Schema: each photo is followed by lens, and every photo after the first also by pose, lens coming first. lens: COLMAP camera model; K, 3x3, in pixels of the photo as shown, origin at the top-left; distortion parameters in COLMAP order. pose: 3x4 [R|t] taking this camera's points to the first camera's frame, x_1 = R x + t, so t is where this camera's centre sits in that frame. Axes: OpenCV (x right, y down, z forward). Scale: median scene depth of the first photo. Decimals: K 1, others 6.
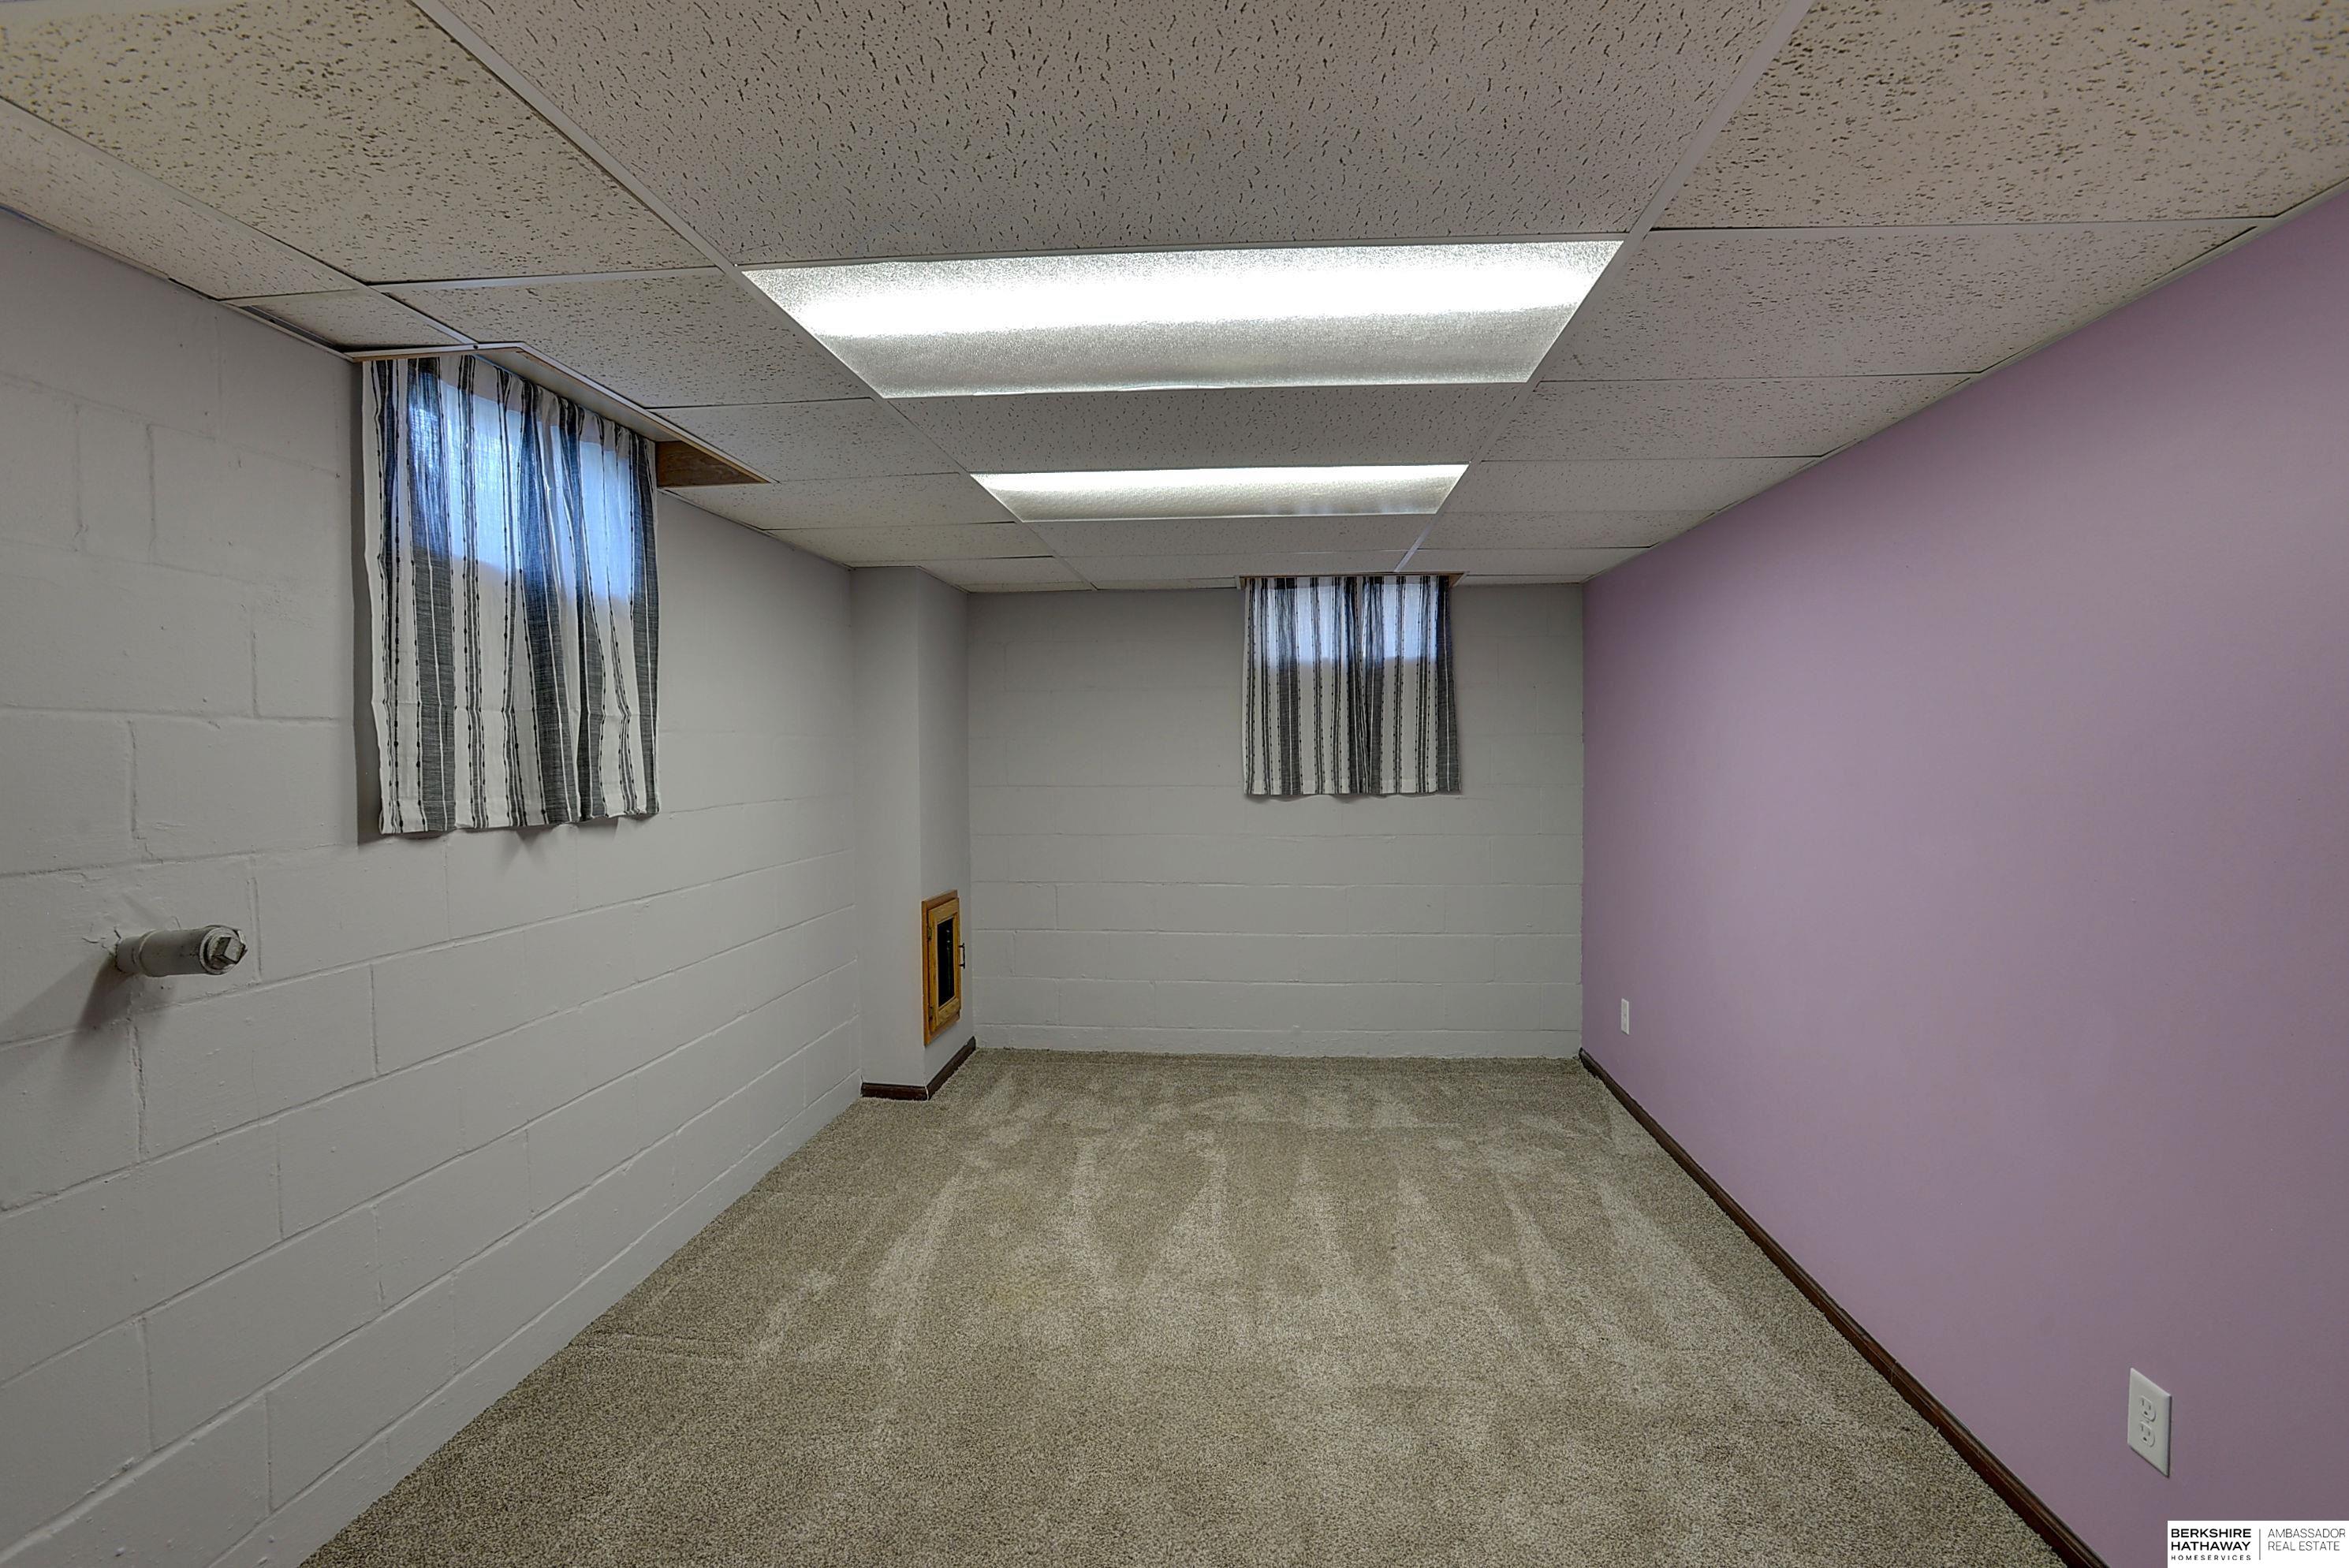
lens RADIAL K [[1130.3, 0, 1176.6], [0, 1130.3, 776.0], [0, 0, 1]] dist [-0.049231, 0.003271]
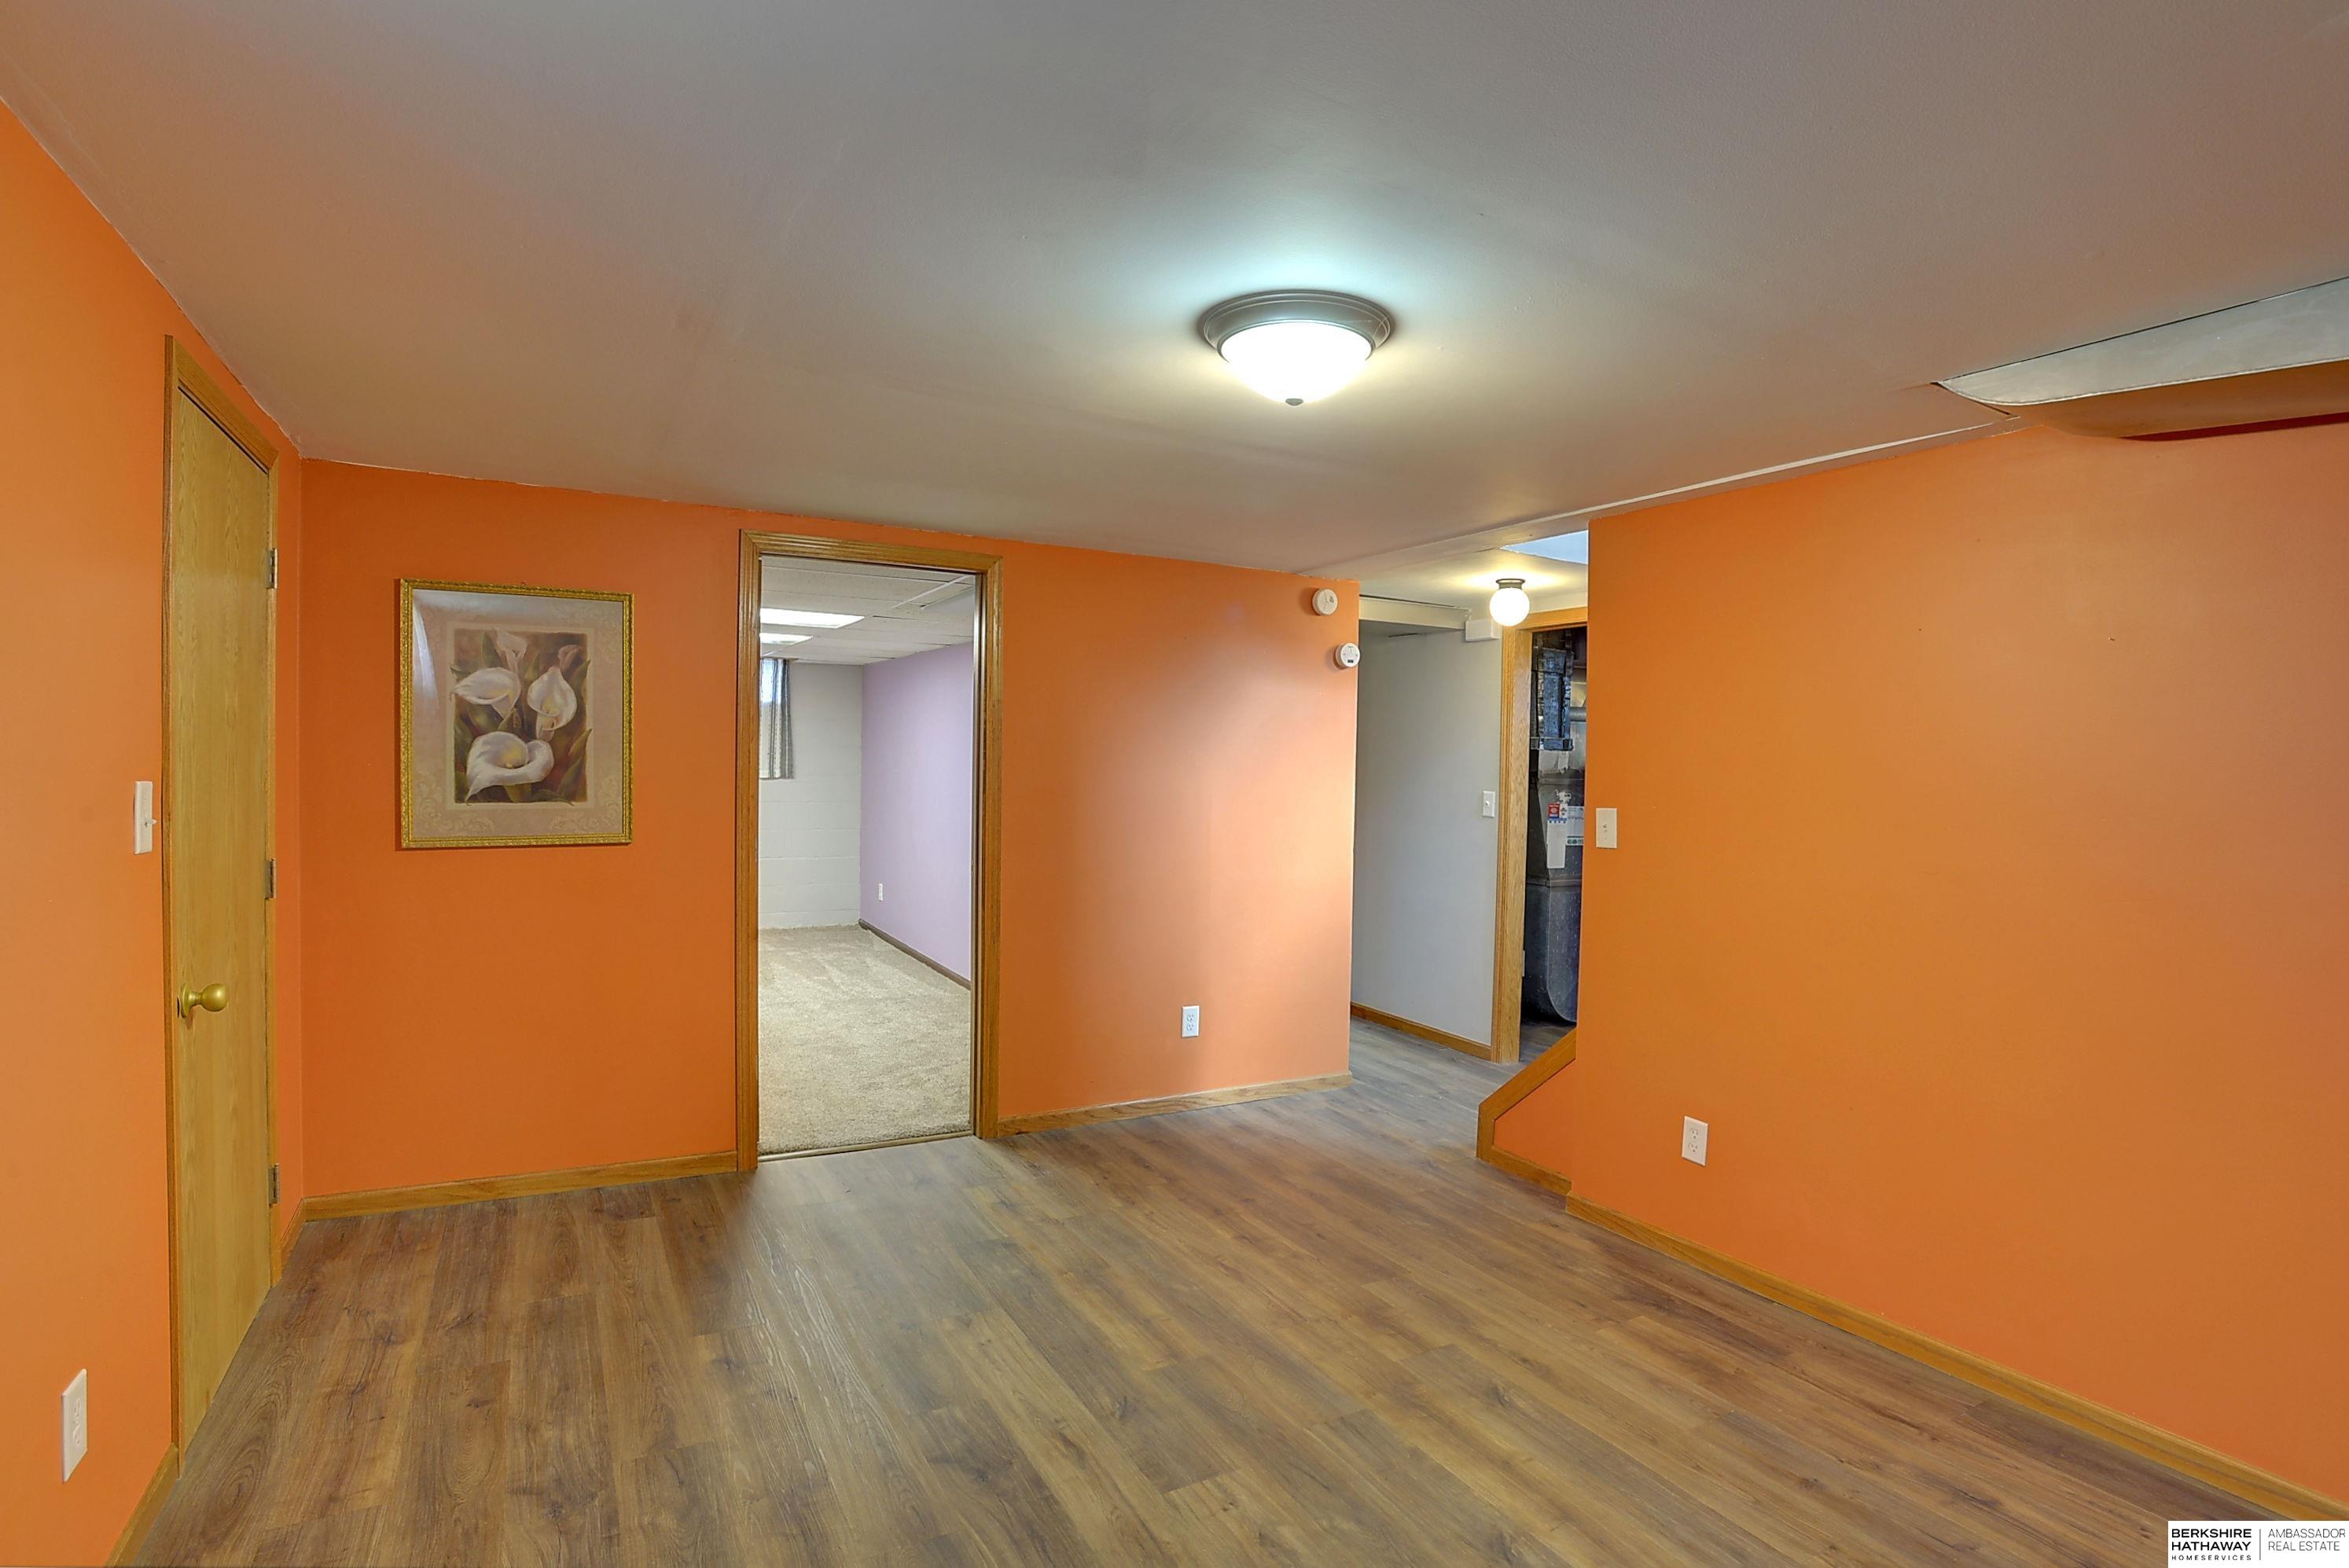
lens RADIAL K [[1130.3, 0, 1172.8], [0, 1130.3, 778.9], [0, 0, 1]] dist [-0.049231, 0.003271]
pose [[0.823691, 0.004683, 0.567020, -0.267594], [-0.009104, 0.999946, 0.004967, 0.001913], [-0.566966, -0.009253, 0.823689, -0.822538]]
